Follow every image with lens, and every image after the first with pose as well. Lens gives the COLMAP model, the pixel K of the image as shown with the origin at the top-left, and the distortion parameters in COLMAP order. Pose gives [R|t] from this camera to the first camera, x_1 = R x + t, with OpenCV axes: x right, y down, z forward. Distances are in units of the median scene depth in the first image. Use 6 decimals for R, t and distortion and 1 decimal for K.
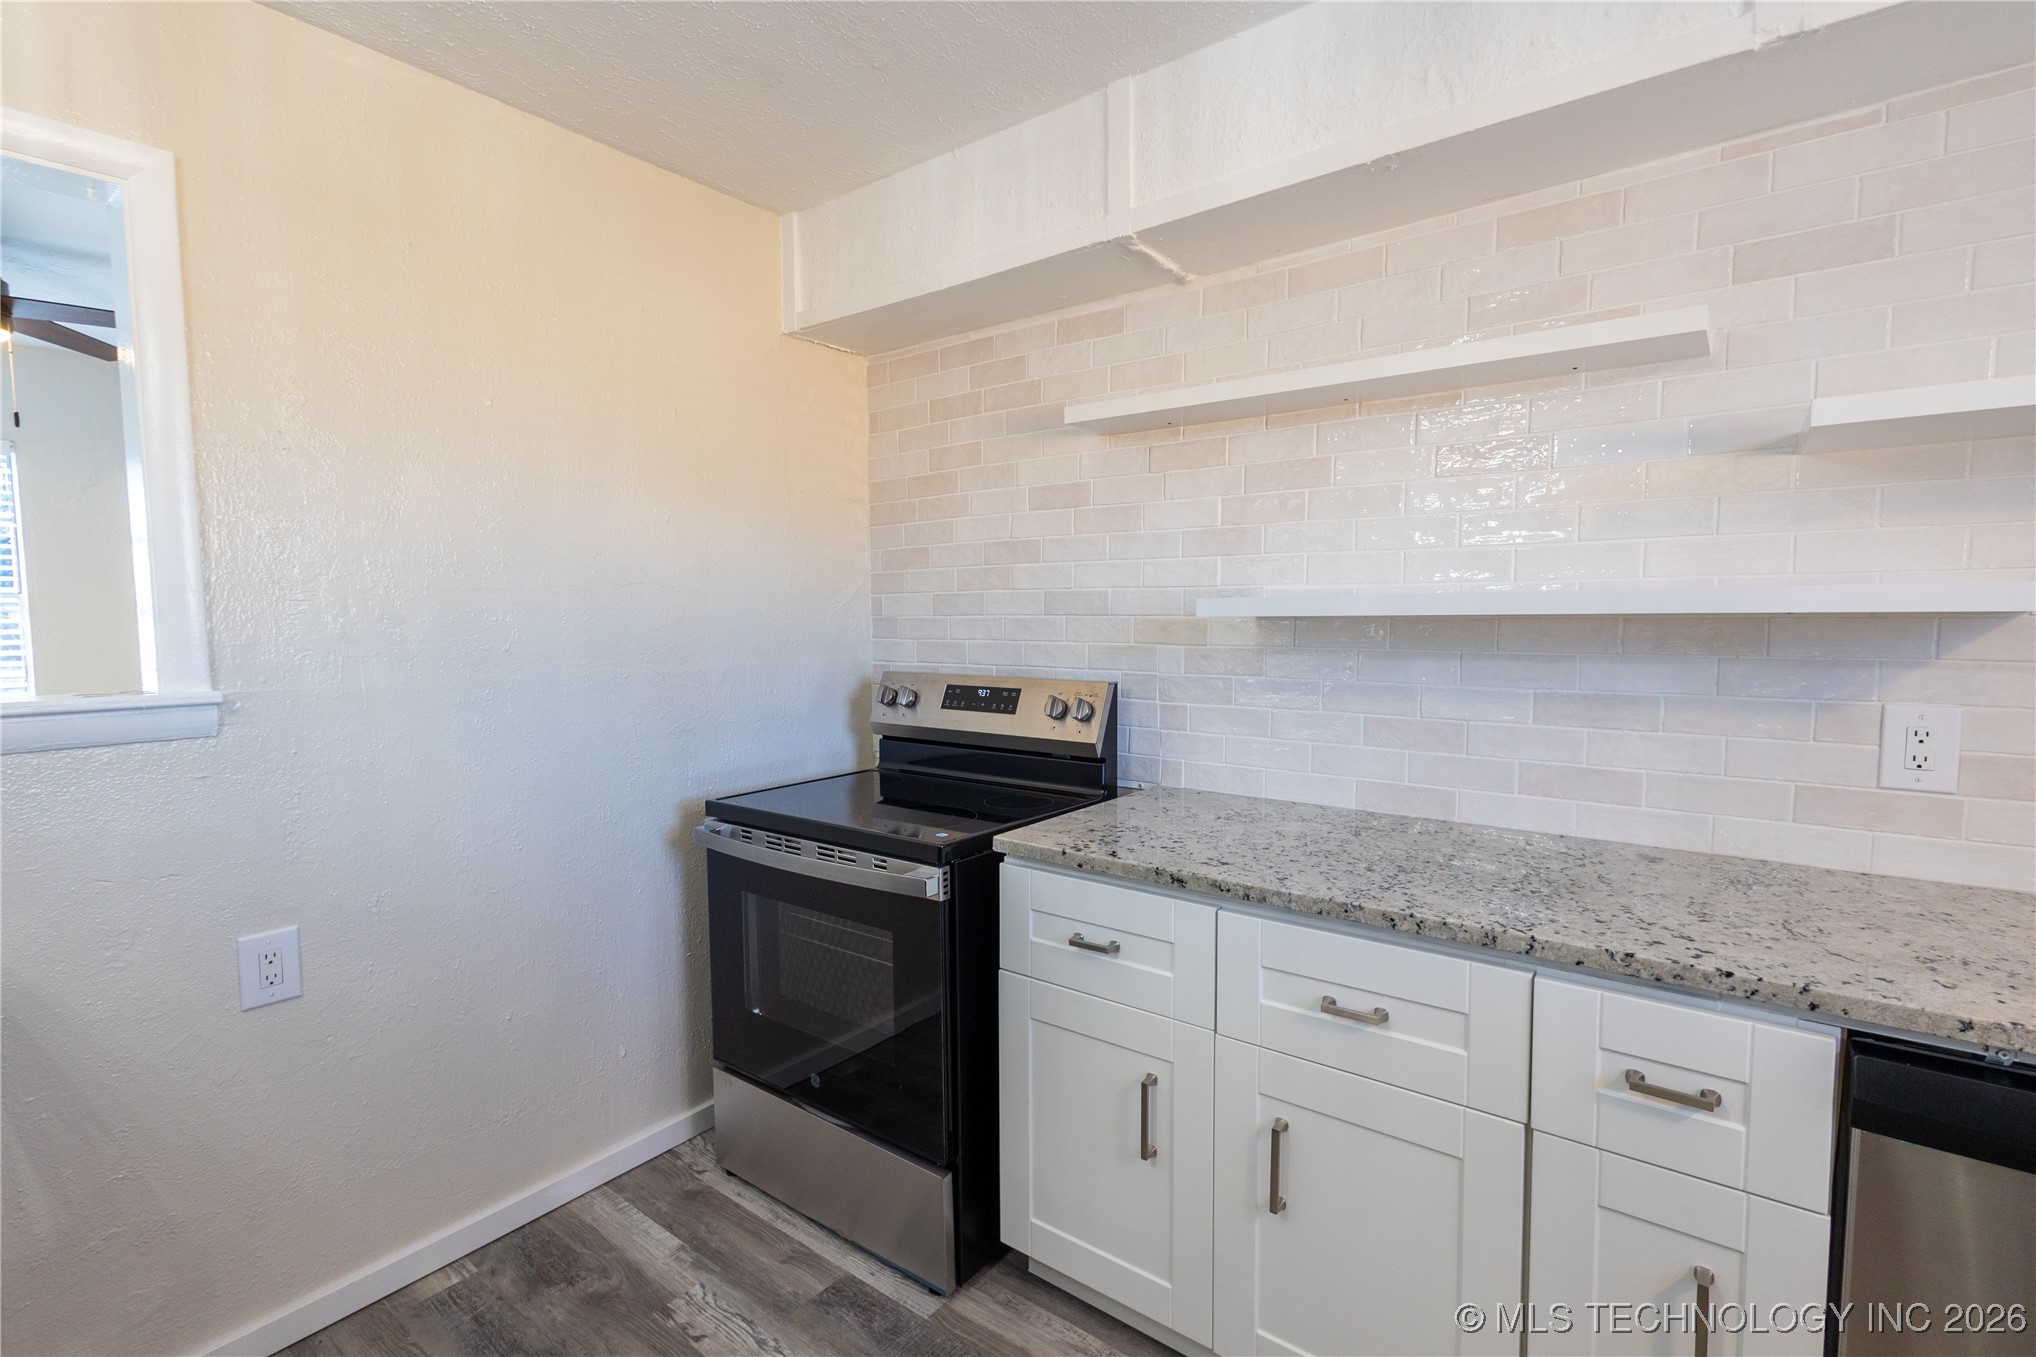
lens RADIAL K [[932.3, 0, 1018.9], [0, 932.3, 676.2], [0, 0, 1]] dist [0.005840, -0.000729]
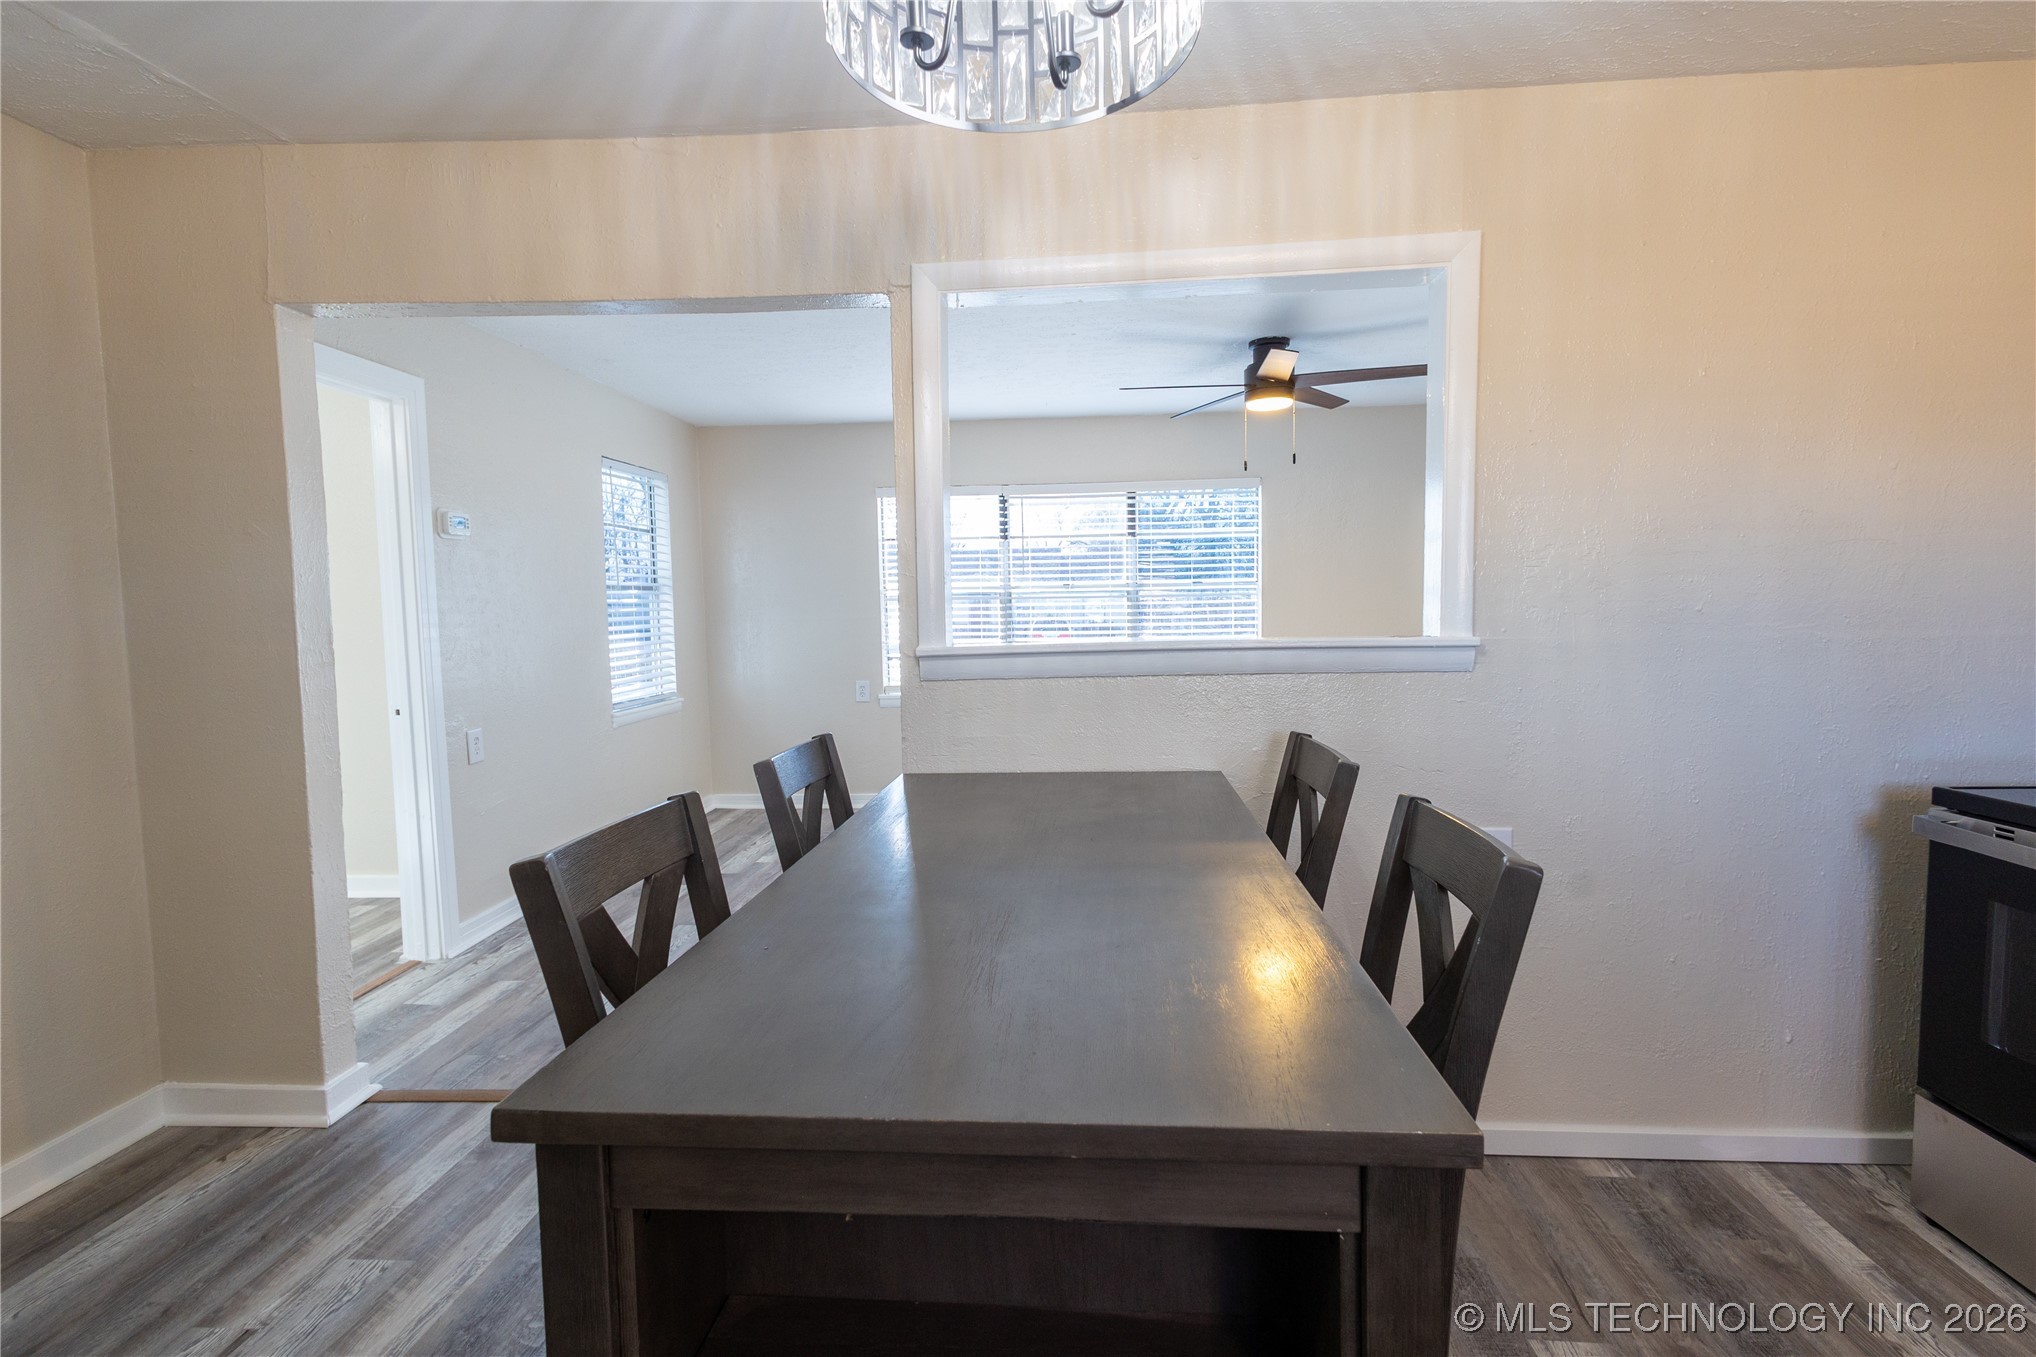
lens RADIAL K [[929.2, 0, 1018.0], [0, 929.2, 678.5], [0, 0, 1]] dist [0.015751, -0.007399]
pose [[0.551575, 0.058695, -0.832058, -0.088112], [-0.047496, 0.998113, 0.038923, 0.039948], [0.832772, 0.018050, 0.553322, -0.191357]]
